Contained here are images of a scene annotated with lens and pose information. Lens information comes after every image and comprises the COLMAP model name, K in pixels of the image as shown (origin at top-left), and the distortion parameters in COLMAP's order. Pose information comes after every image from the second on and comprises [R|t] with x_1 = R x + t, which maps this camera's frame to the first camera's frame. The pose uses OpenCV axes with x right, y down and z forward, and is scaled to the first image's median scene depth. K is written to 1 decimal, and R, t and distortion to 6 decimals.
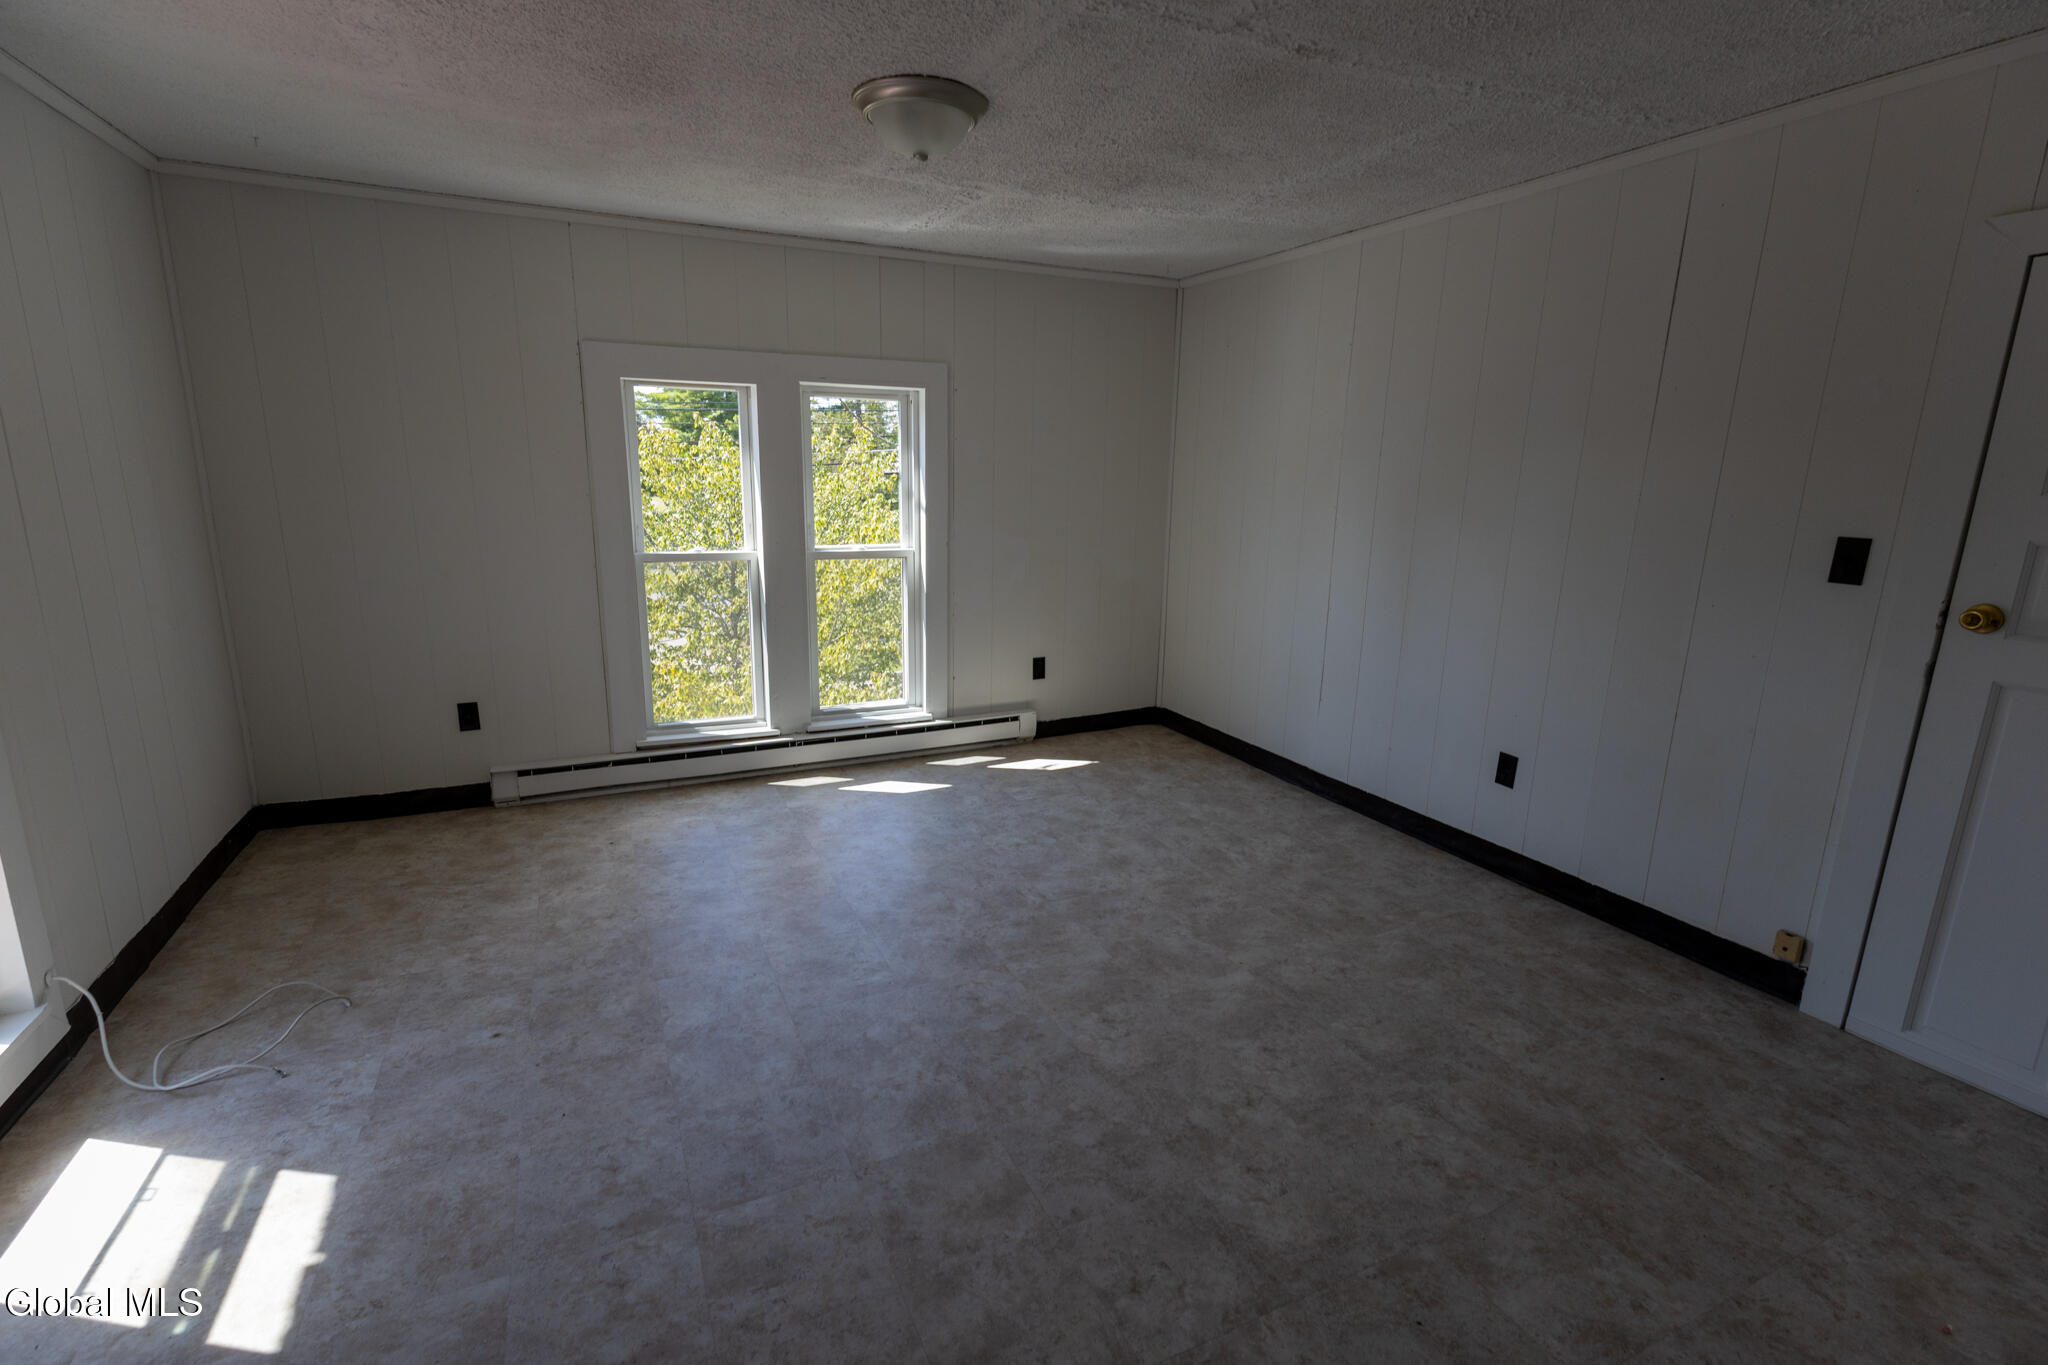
lens RADIAL K [[934.7, 0, 1016.9], [0, 934.7, 681.9], [0, 0, 1]] dist [-0.000569, 0.001139]
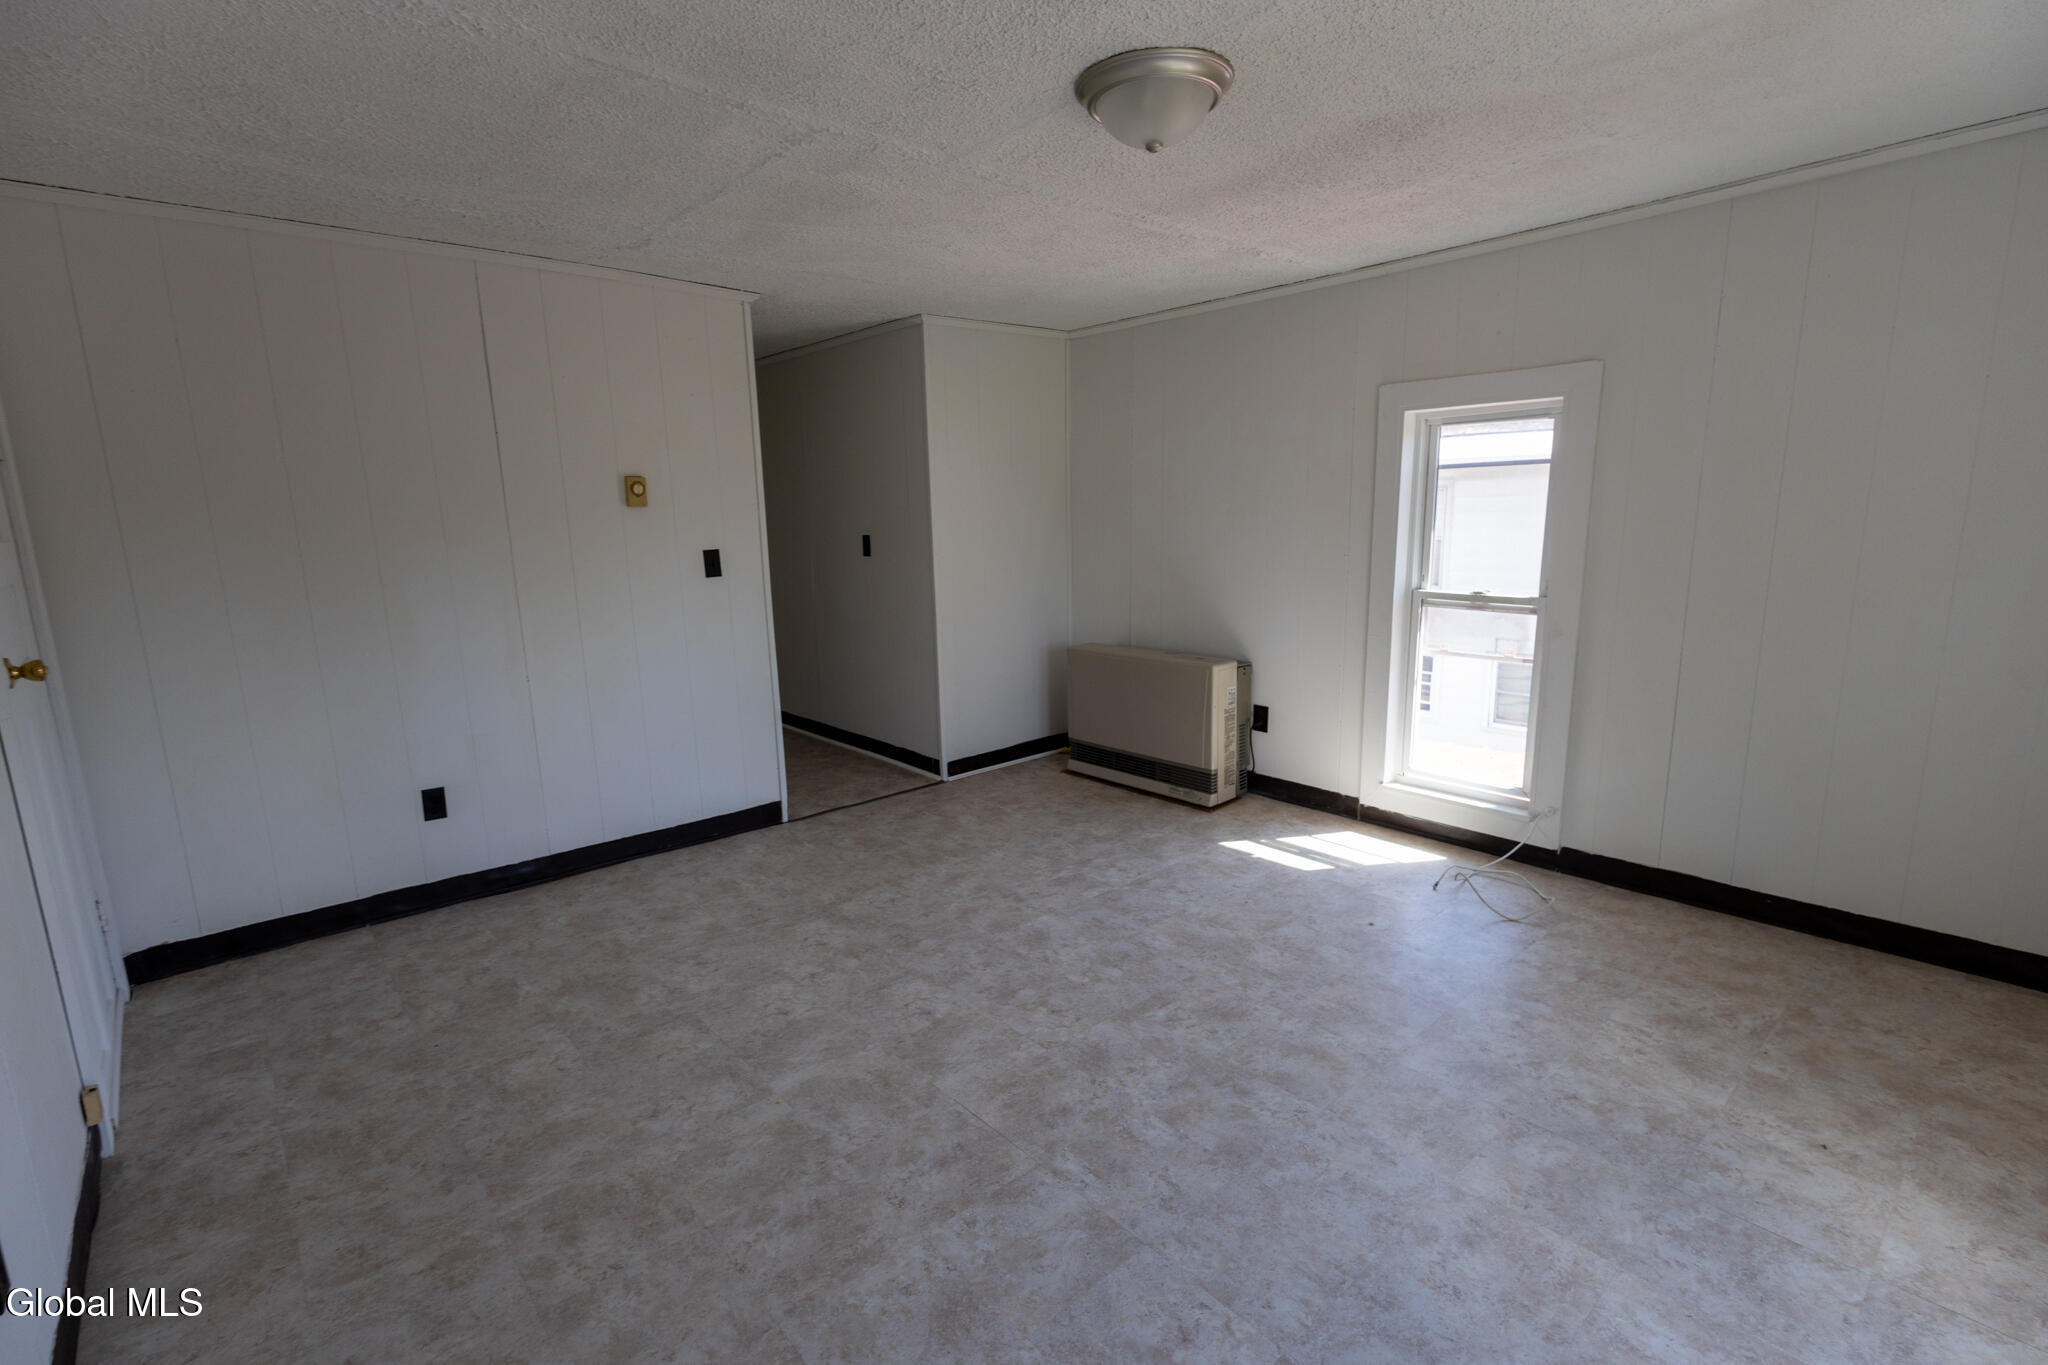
lens RADIAL K [[934.7, 0, 1016.9], [0, 934.7, 681.9], [0, 0, 1]] dist [-0.000569, 0.001139]
pose [[-0.960946, 0.055650, -0.271082, 0.251713], [-0.054780, 0.921937, 0.383448, -0.388922], [0.271260, 0.383322, -0.882883, 1.723968]]
